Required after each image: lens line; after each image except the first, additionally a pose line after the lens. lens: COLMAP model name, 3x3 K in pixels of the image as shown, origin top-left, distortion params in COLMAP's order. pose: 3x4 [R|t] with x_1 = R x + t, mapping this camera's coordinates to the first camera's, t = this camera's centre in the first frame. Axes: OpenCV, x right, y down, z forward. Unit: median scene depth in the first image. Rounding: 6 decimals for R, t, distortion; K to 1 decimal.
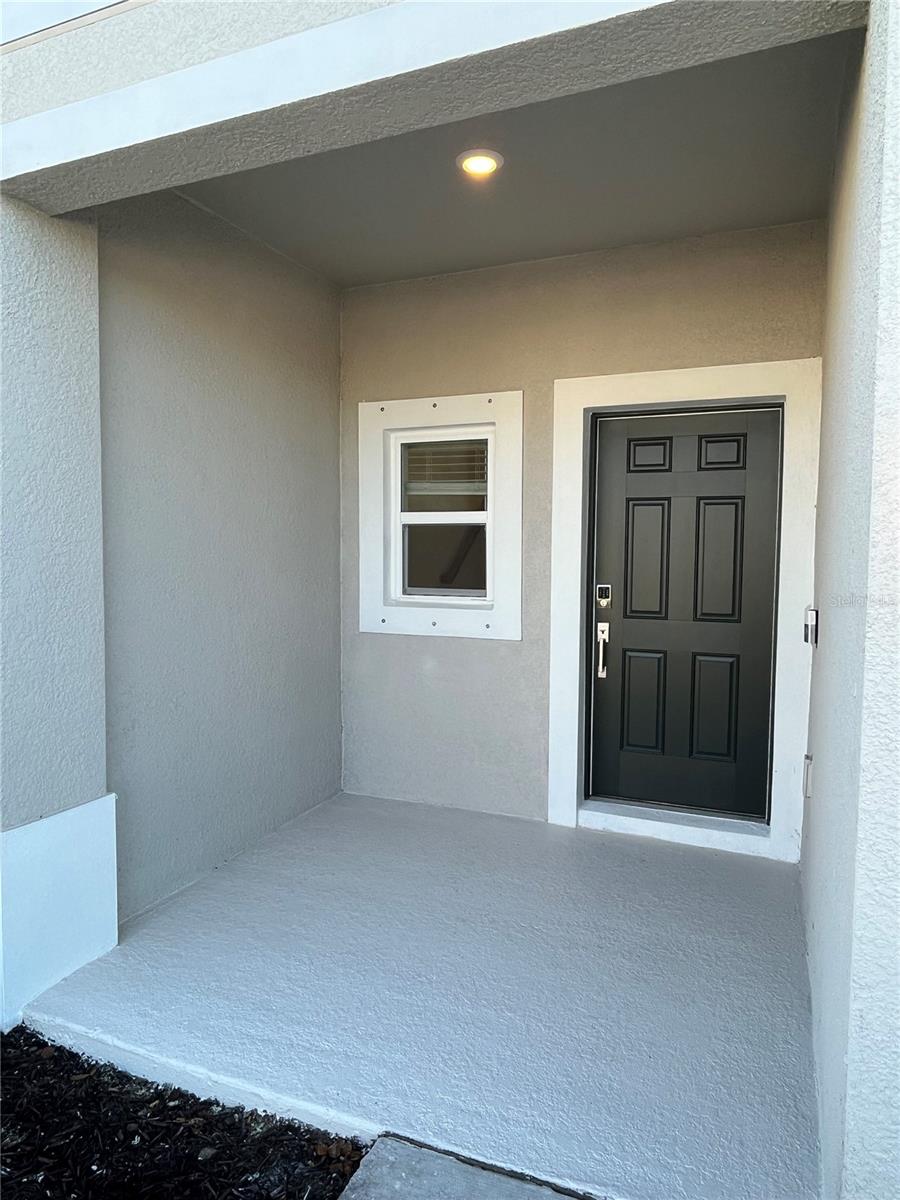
lens RADIAL K [[755.2, 0, 470.6], [0, 755.2, 599.0], [0, 0, 1]] dist [-0.003307, 0.000506]
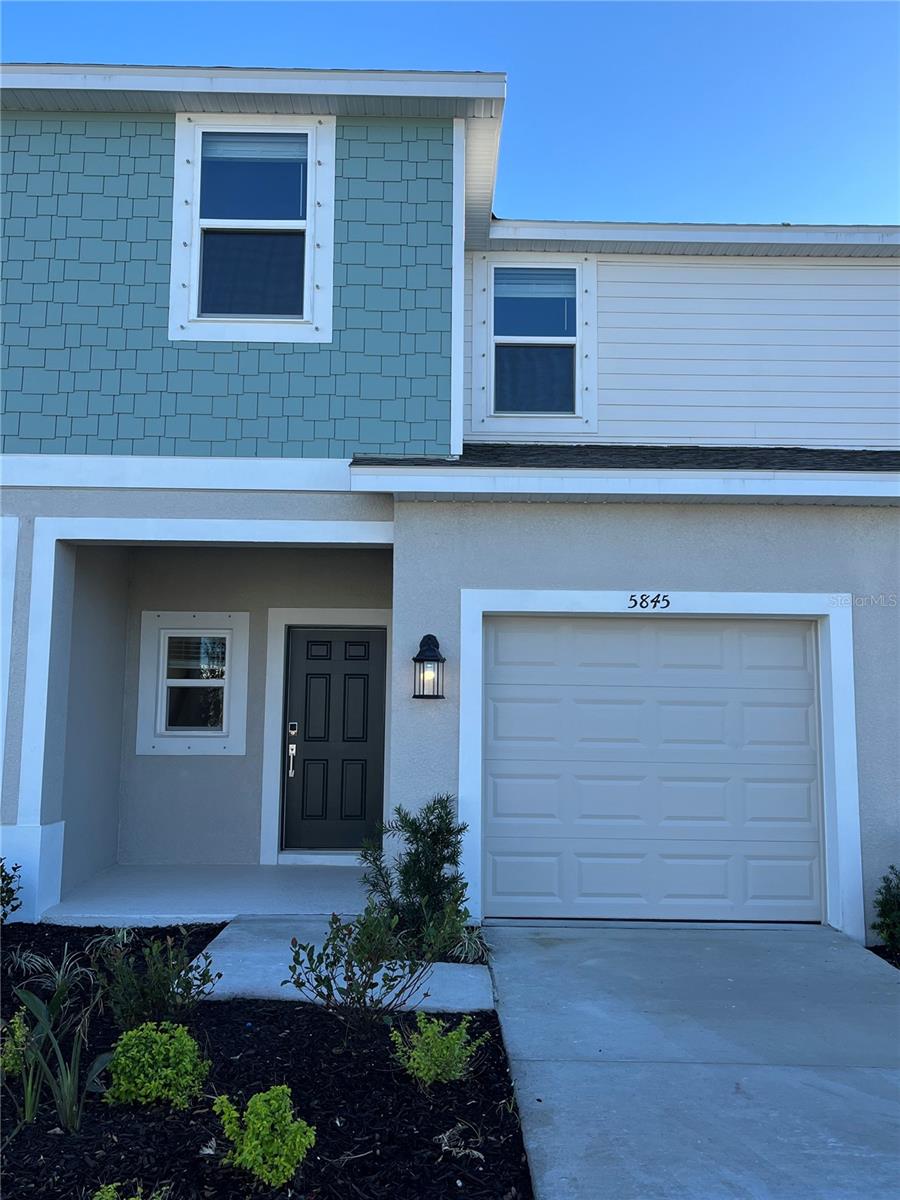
lens RADIAL K [[1049.0, 0, 449.0], [0, 1049.0, 598.9], [0, 0, 1]] dist [0.039392, 0.007294]
pose [[0.918966, 0.048222, 0.391376, -0.456562], [0.025213, 0.983279, -0.180353, 0.147354], [-0.393529, 0.175606, 0.902384, -1.384209]]
